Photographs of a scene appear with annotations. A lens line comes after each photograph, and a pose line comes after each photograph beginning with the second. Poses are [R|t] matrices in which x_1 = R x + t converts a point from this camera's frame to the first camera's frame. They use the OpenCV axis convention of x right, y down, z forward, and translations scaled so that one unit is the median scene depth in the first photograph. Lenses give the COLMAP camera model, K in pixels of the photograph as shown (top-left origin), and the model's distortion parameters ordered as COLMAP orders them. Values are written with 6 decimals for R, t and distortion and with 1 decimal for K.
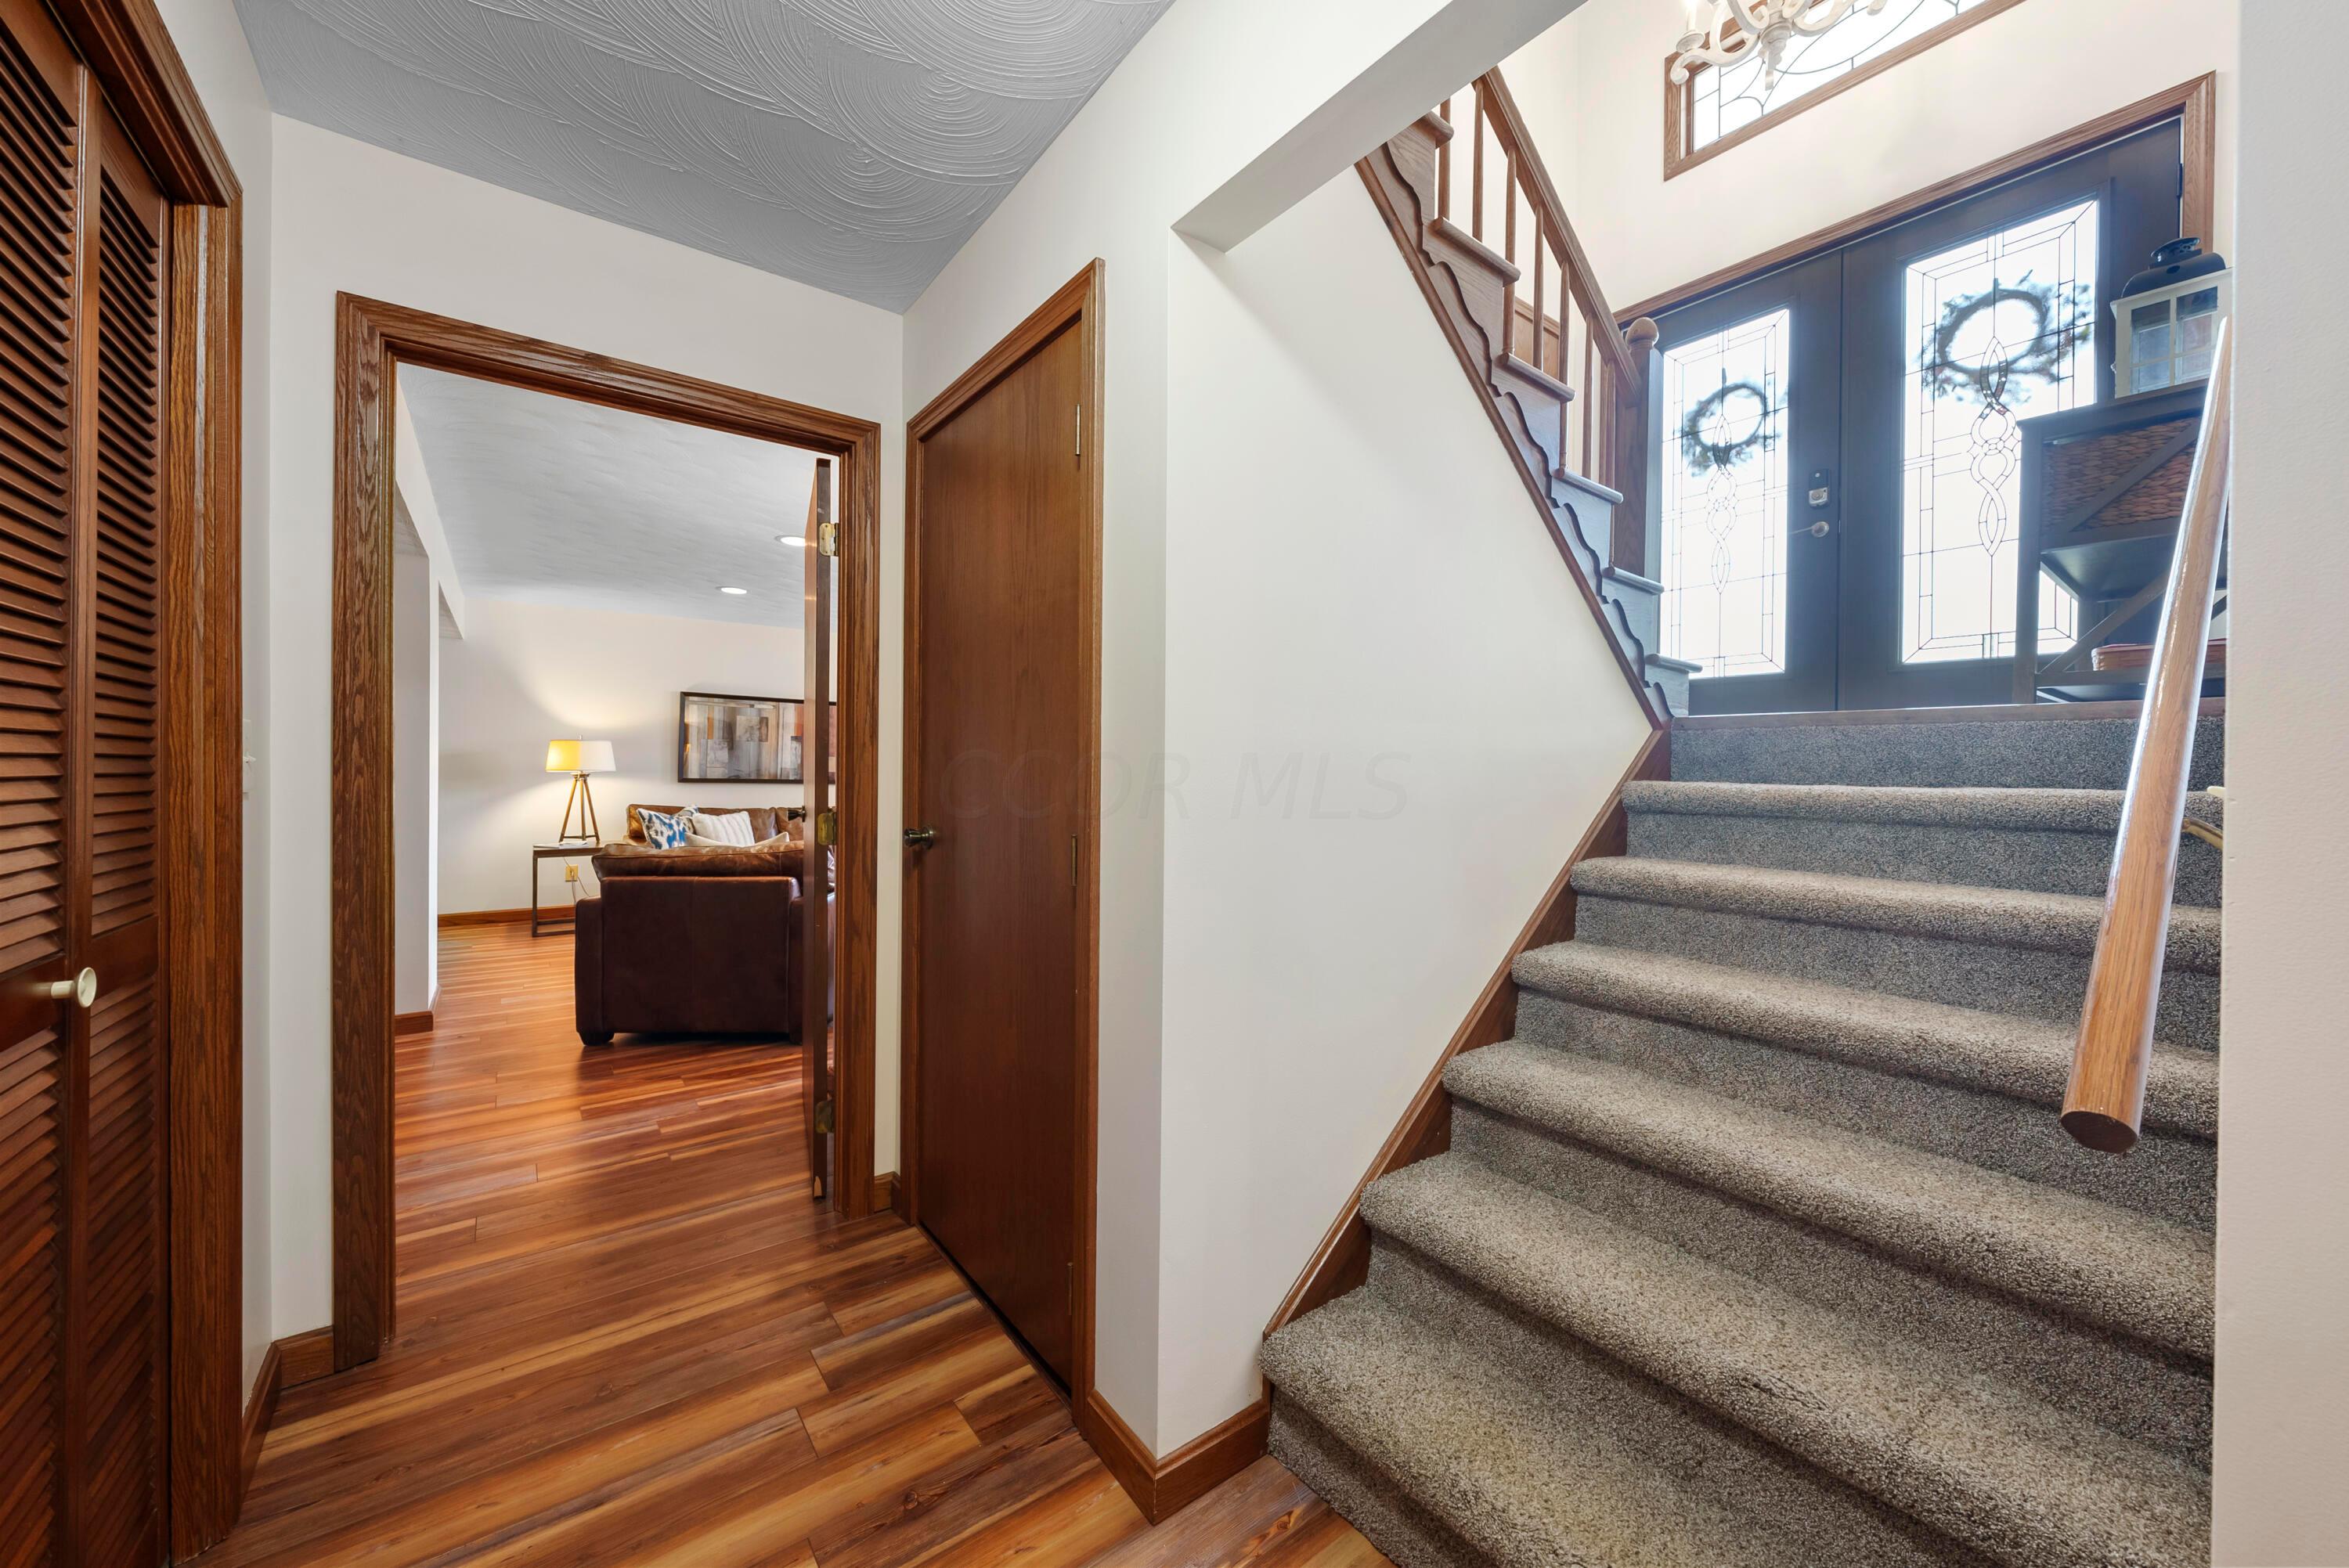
lens RADIAL K [[857.5, 0, 1177.4], [0, 857.5, 777.6], [0, 0, 1]] dist [0.001150, 0.000017]
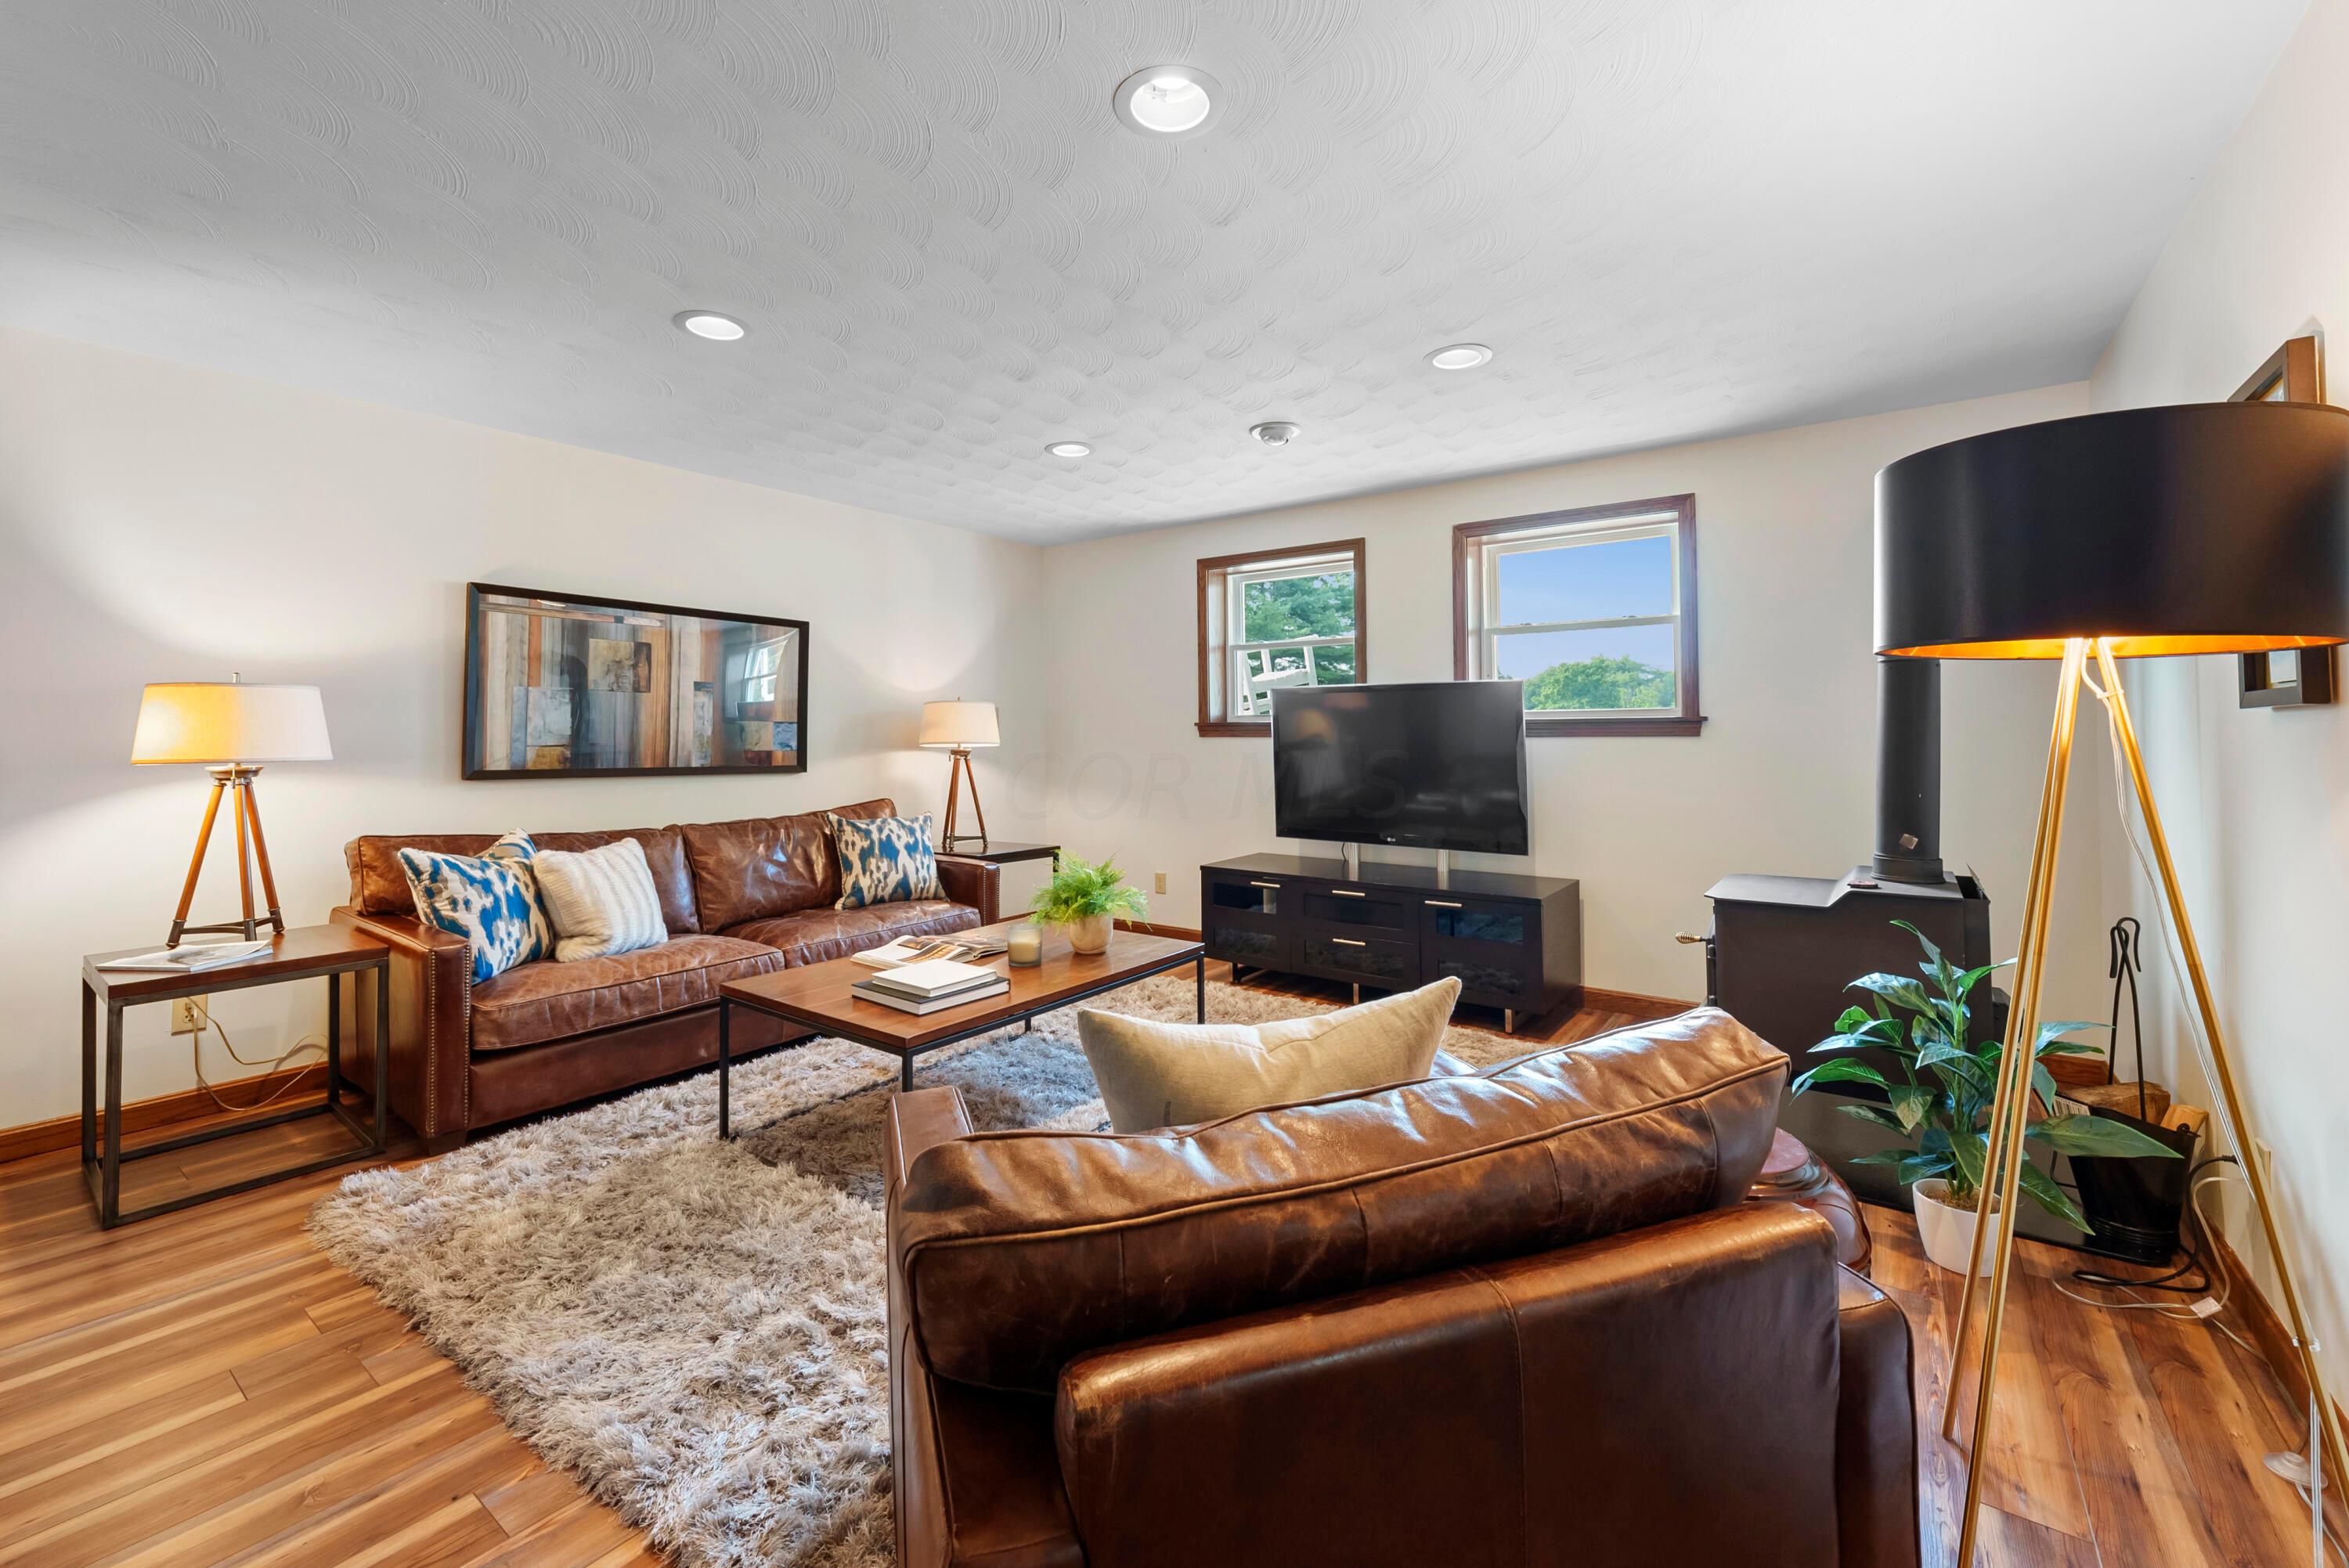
lens RADIAL K [[914.5, 0, 1162.0], [0, 914.5, 730.5], [0, 0, 1]] dist [-0.002985, -0.000160]
pose [[0.958439, -0.008312, 0.285175, -0.373074], [0.010685, 0.999920, -0.006767, -0.013569], [-0.285096, 0.009533, 0.958452, 0.437002]]
